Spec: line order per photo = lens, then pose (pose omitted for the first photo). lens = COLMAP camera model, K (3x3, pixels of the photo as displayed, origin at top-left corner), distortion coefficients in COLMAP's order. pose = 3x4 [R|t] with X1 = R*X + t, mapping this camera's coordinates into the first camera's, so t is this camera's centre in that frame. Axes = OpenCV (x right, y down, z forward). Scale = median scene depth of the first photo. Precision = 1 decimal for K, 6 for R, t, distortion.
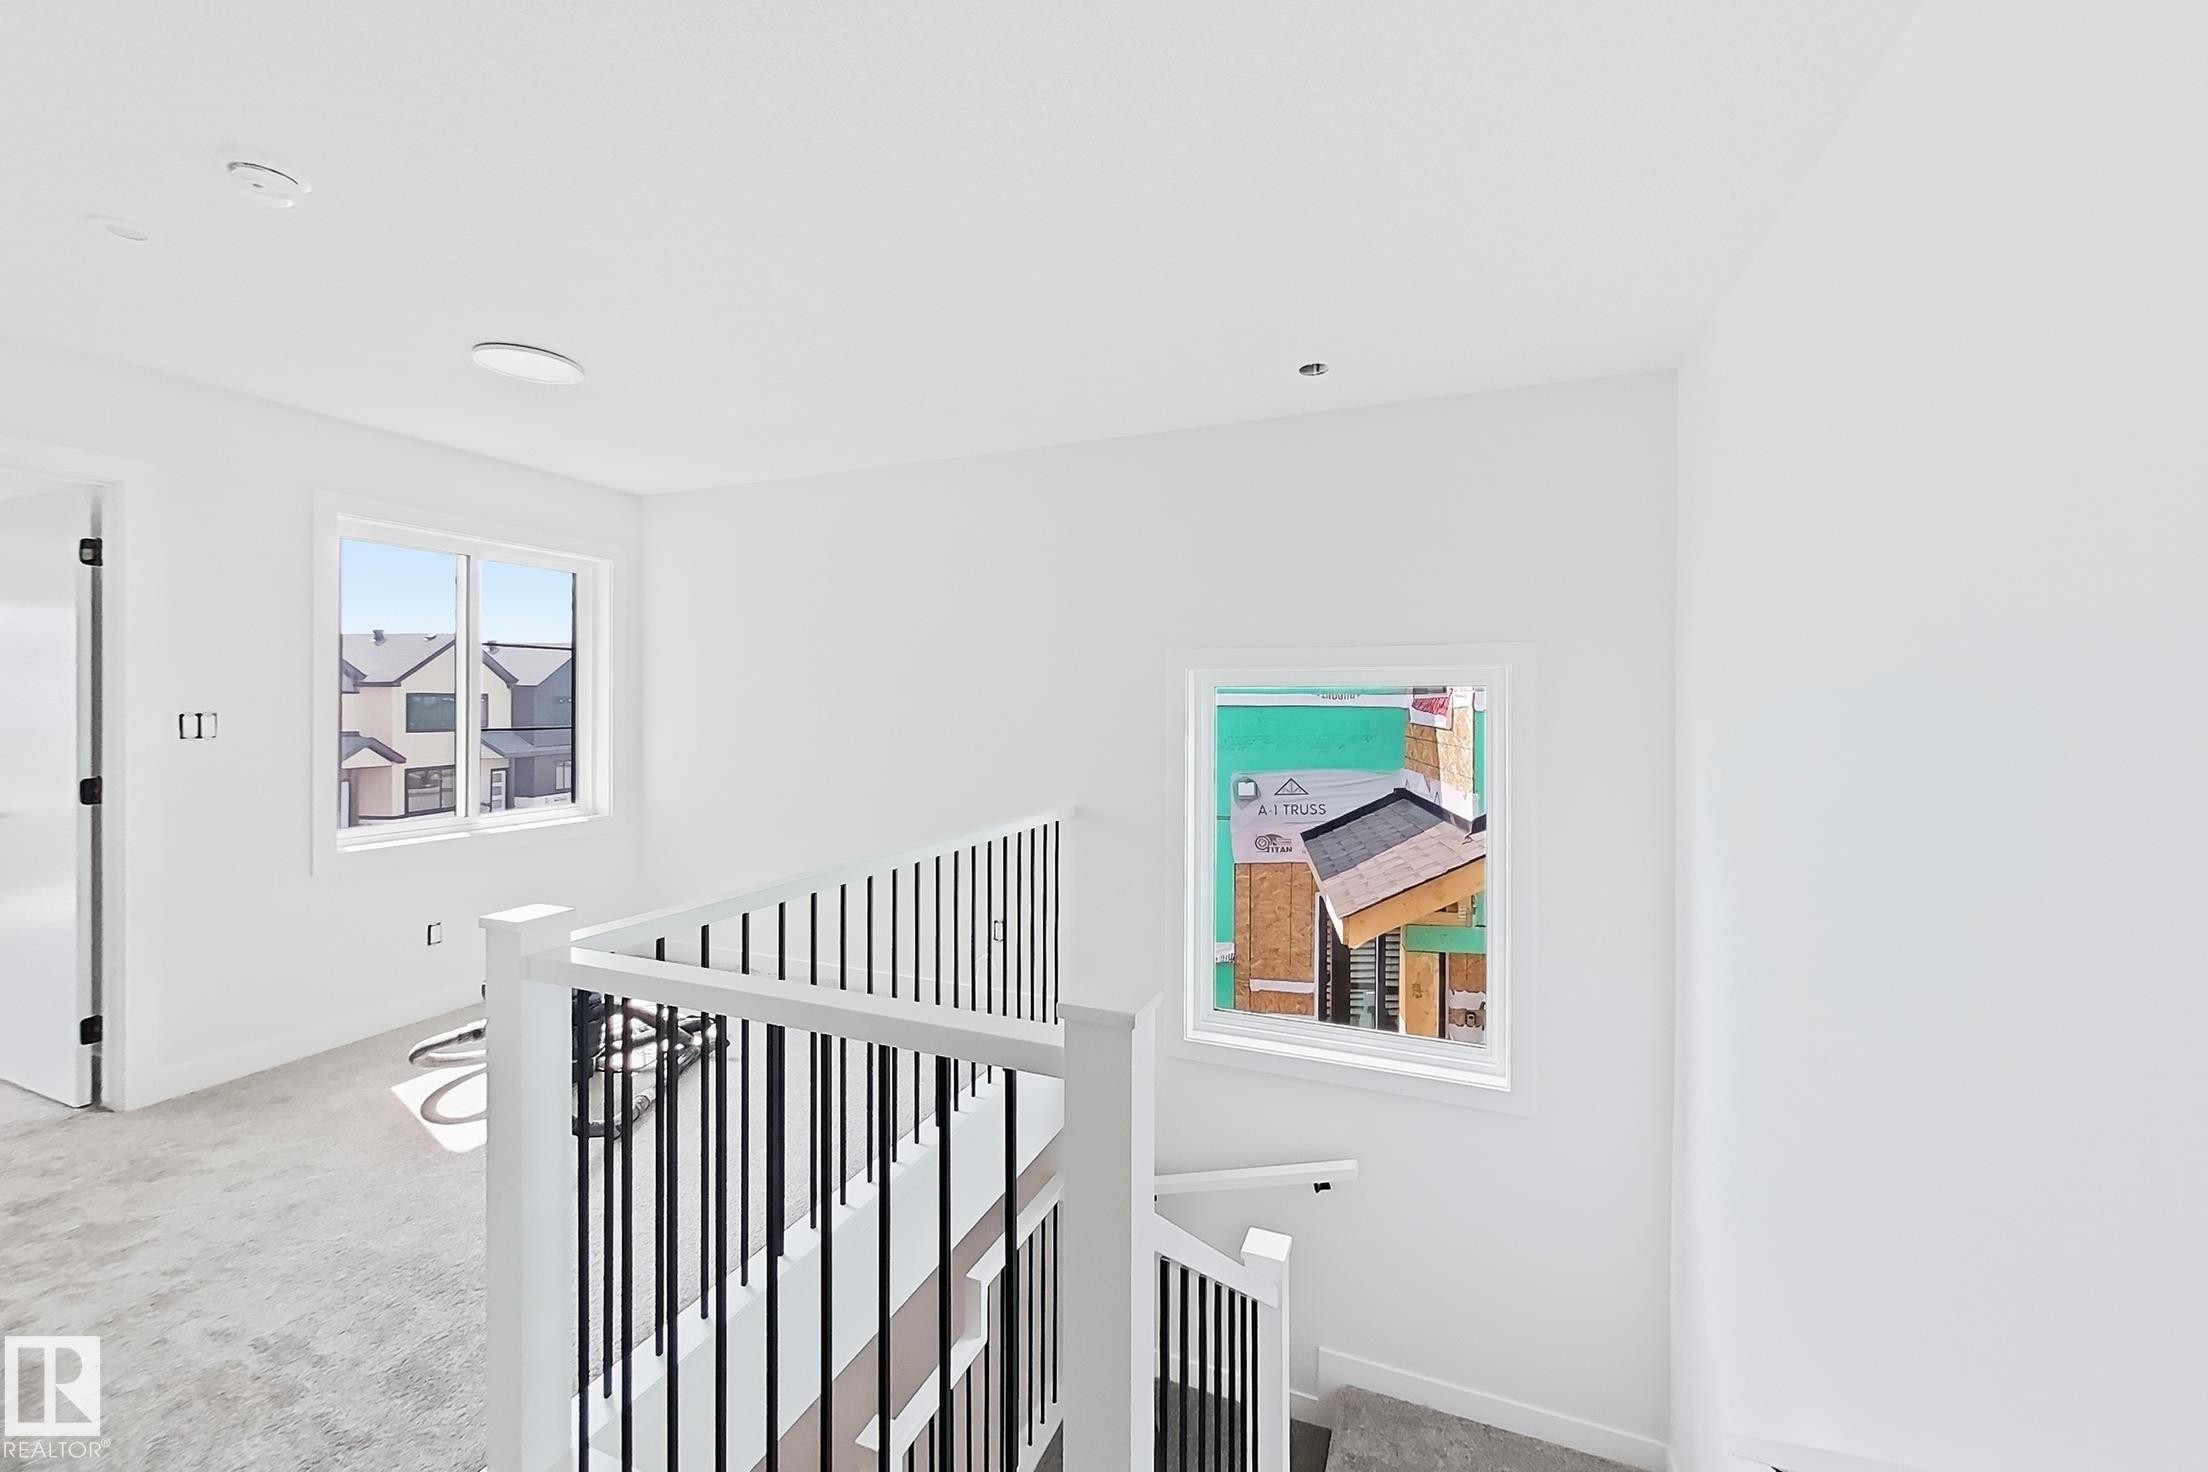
lens RADIAL K [[902.5, 0, 1131.3], [0, 902.5, 705.4], [0, 0, 1]] dist [-0.000204, -0.000413]
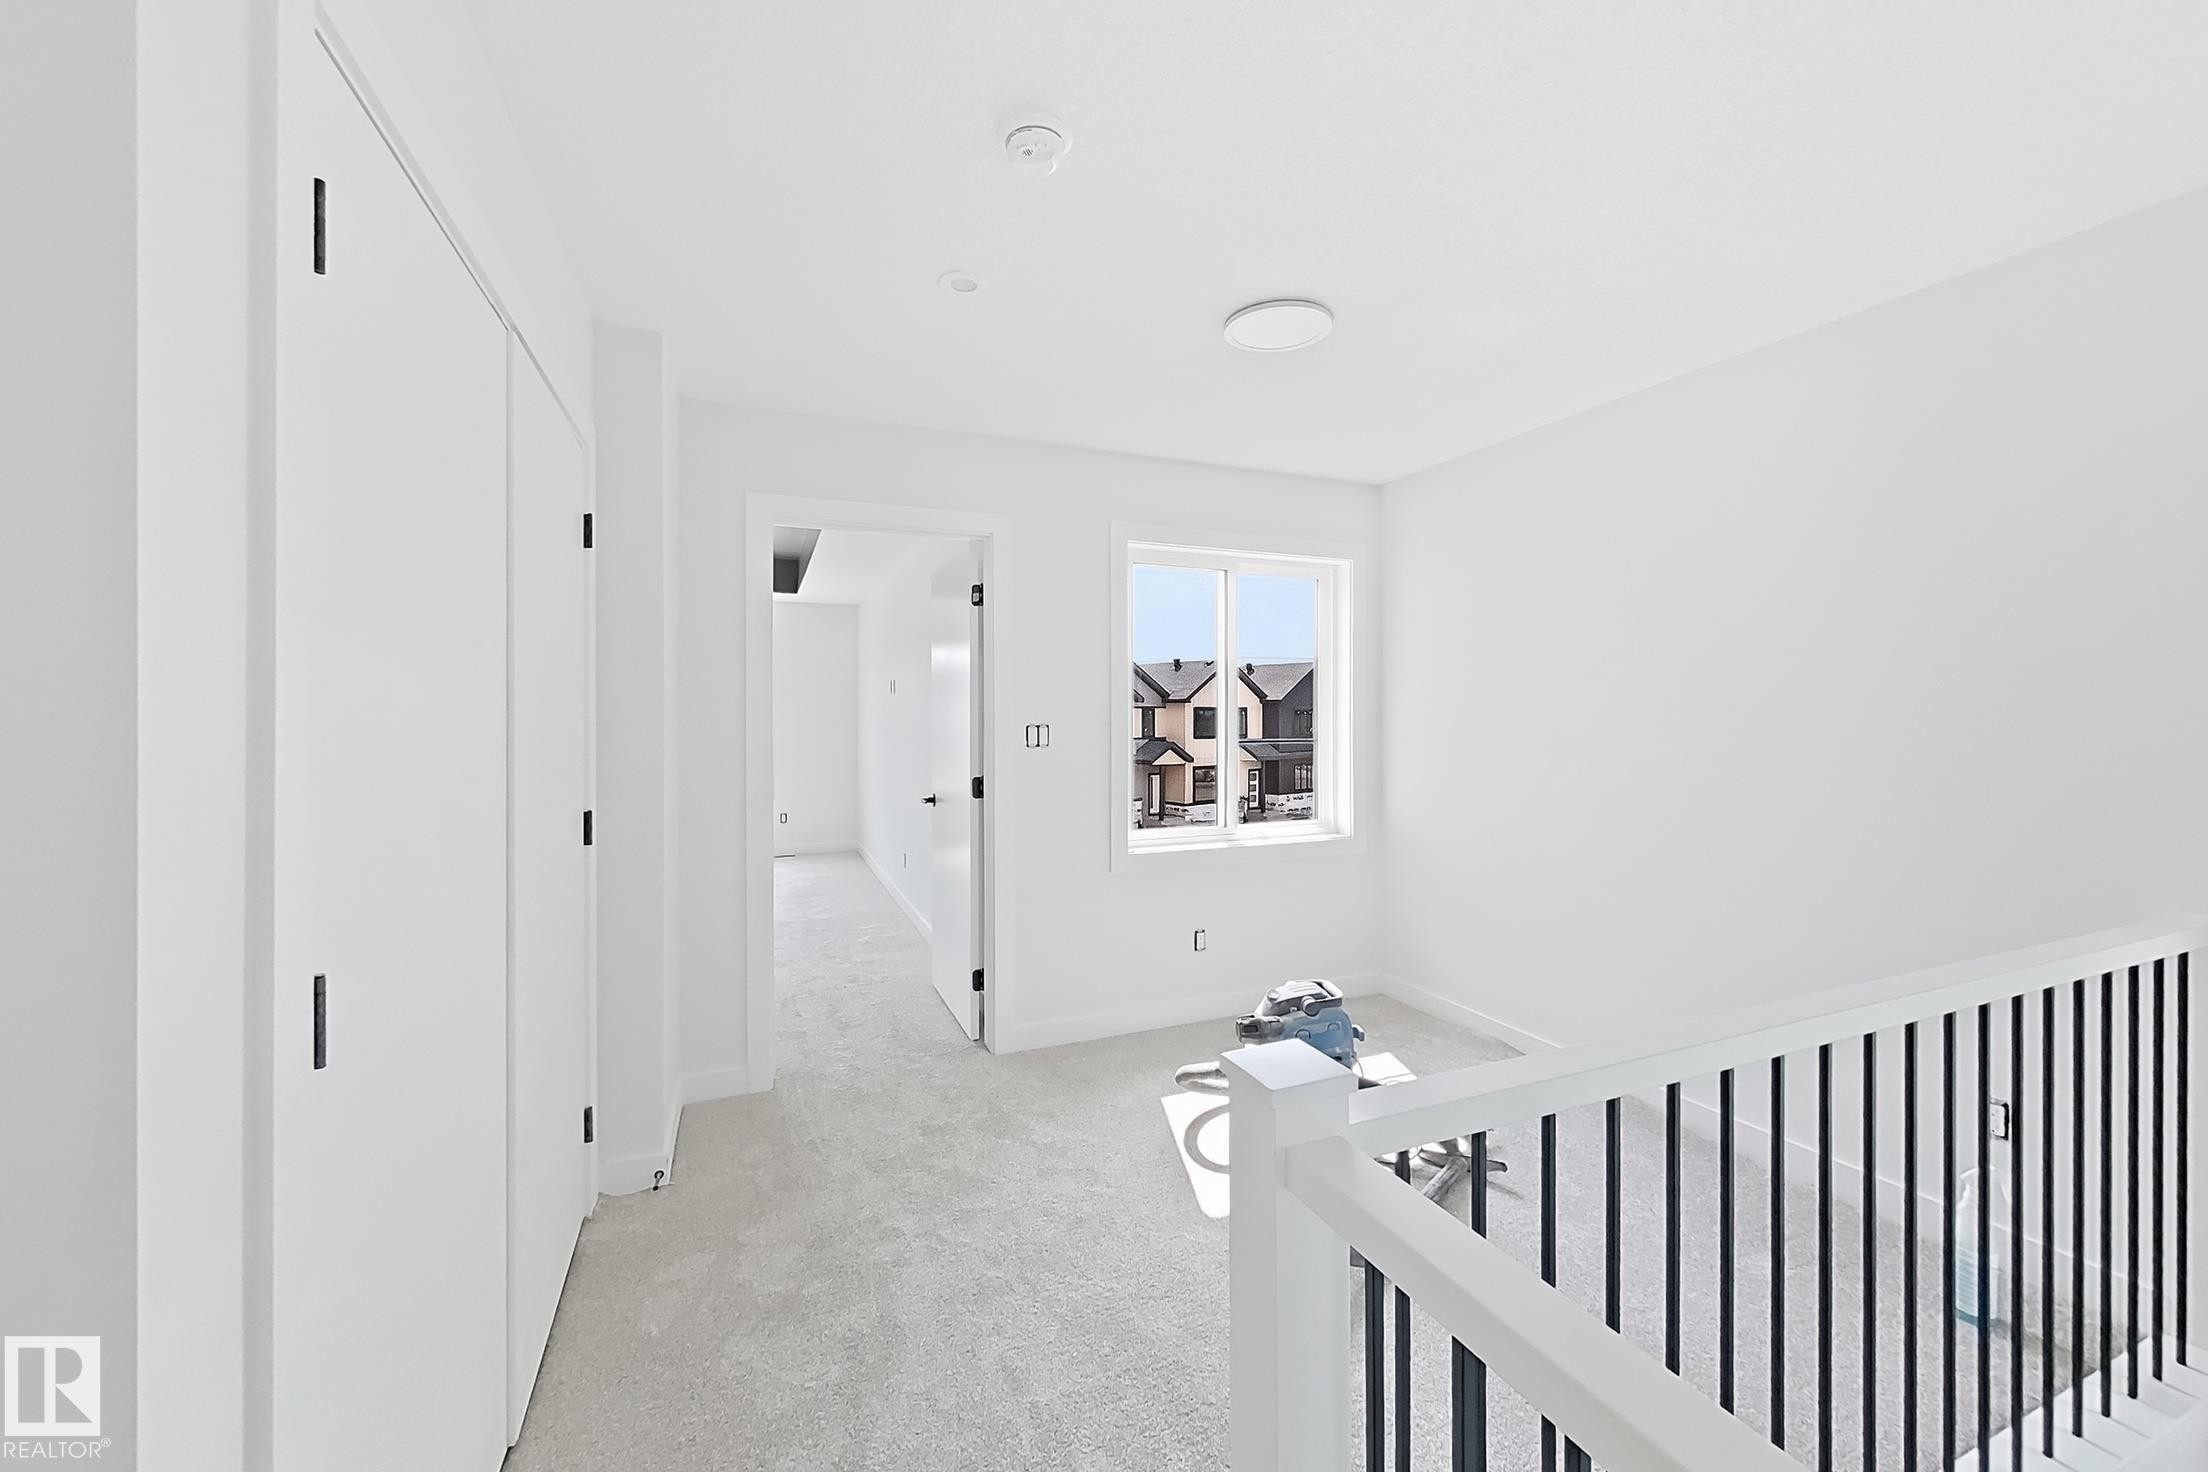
lens RADIAL K [[840.4, 0, 1103.1], [0, 840.4, 714.9], [0, 0, 1]] dist [0.000478, -0.000001]
pose [[0.703866, -0.004484, -0.710318, -0.206673], [0.003376, 0.999990, -0.002968, -0.001261], [0.710324, -0.000309, 0.703874, 0.302010]]
